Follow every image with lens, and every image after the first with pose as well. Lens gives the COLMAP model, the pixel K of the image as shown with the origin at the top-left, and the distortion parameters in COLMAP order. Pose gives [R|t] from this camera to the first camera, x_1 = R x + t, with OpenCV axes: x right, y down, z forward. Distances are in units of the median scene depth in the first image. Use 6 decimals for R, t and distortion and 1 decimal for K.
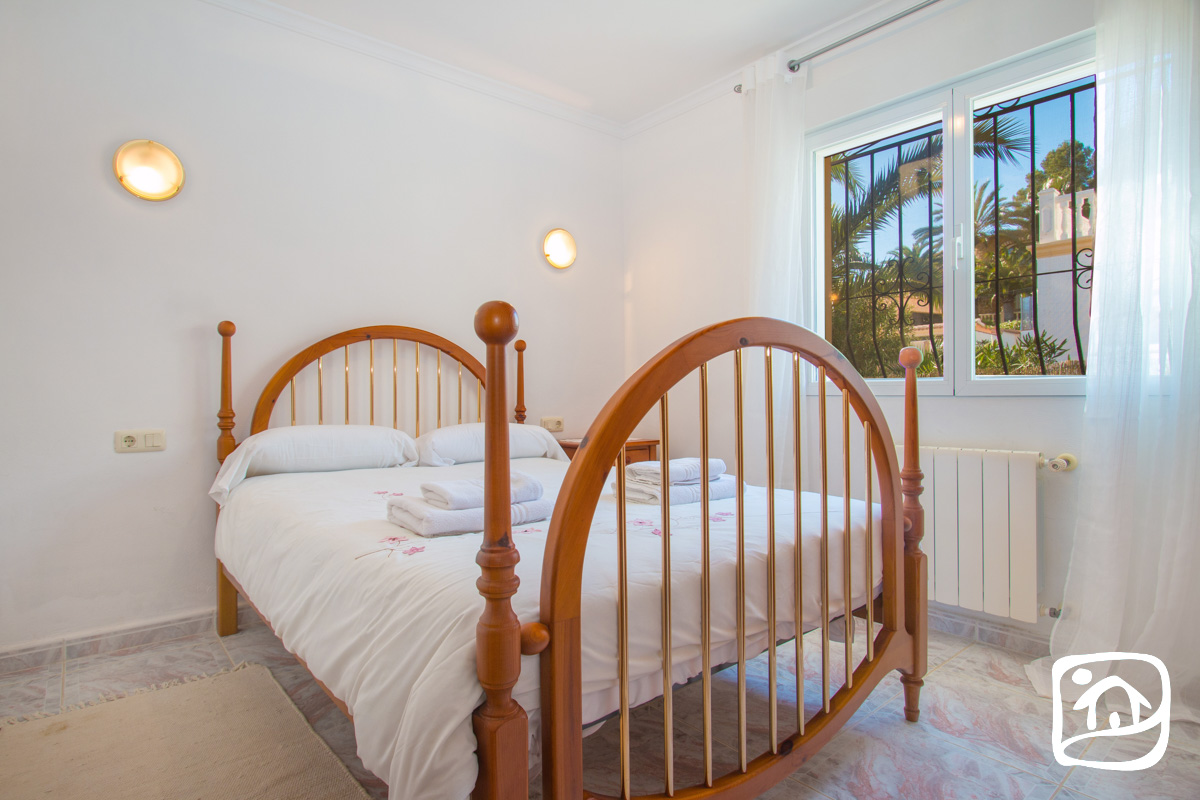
lens RADIAL K [[619.7, 0, 600.0], [0, 619.7, 400.0], [0, 0, 1]] dist [-0.000991, 0.000067]
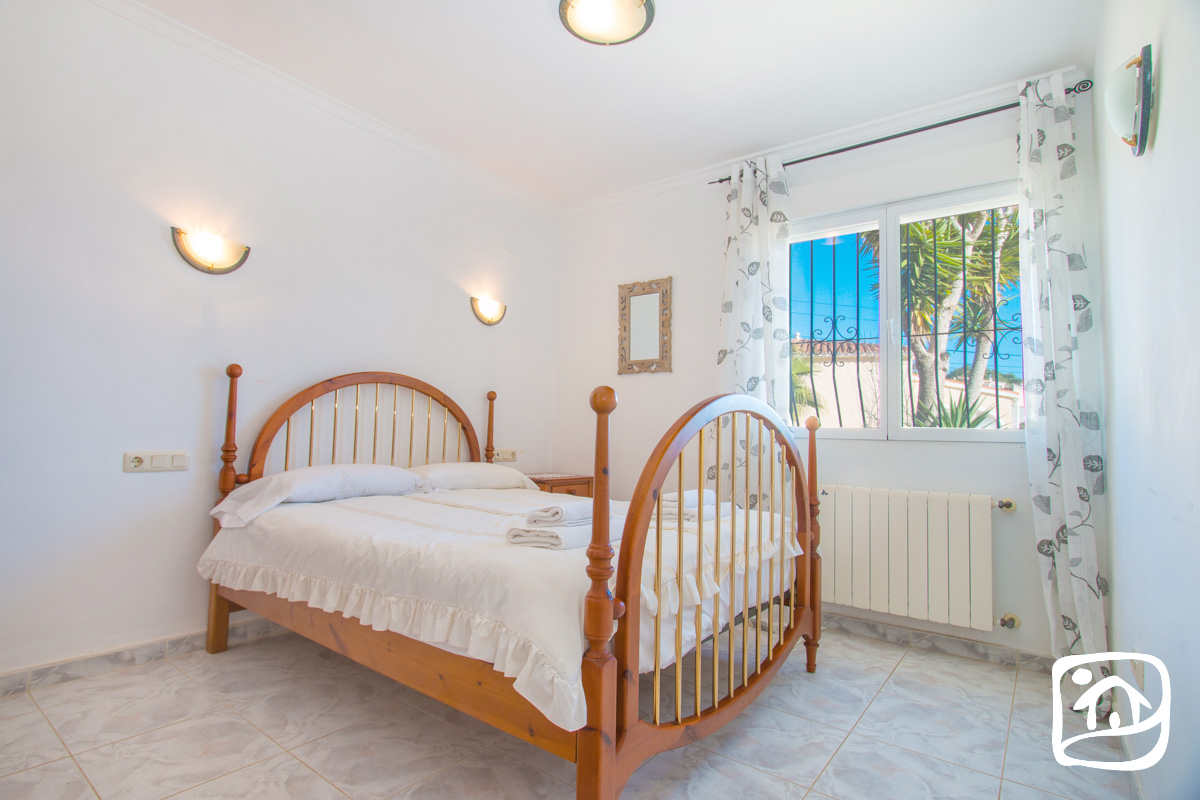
lens RADIAL K [[591.3, 0, 600.0], [0, 591.3, 400.0], [0, 0, 1]] dist [0.001970, 0.000019]
pose [[0.974025, 0.041234, 0.222653, -0.266076], [-0.026761, 0.997351, -0.067635, -0.011718], [-0.224852, 0.059919, 0.972549, -0.235250]]
